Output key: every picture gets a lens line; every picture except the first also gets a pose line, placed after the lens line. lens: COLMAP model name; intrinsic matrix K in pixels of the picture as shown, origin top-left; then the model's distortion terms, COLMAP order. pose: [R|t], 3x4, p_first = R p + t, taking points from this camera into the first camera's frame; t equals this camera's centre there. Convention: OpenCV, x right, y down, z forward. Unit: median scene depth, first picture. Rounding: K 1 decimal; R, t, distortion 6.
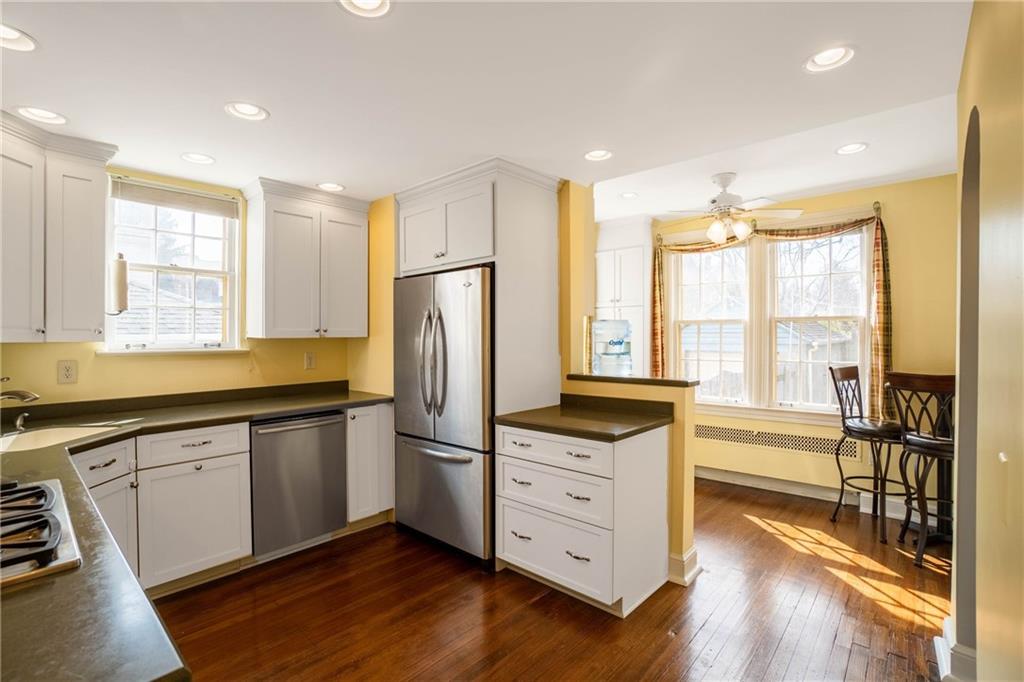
lens RADIAL K [[446.3, 0, 520.8], [0, 446.3, 340.0], [0, 0, 1]] dist [-0.038181, 0.004998]
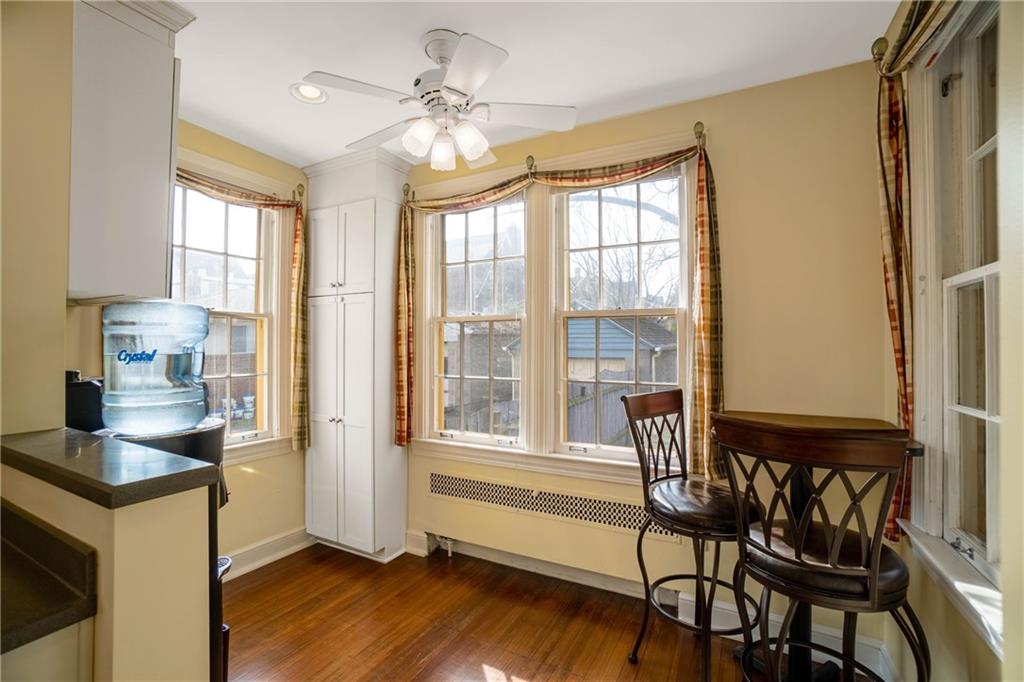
lens RADIAL K [[446.3, 0, 504.3], [0, 446.3, 341.9], [0, 0, 1]] dist [-0.038181, 0.004998]
pose [[0.972067, -0.000570, 0.234701, 0.406417], [0.002503, 0.999965, -0.007939, -0.002736], [-0.234689, 0.008304, 0.972035, 0.465327]]
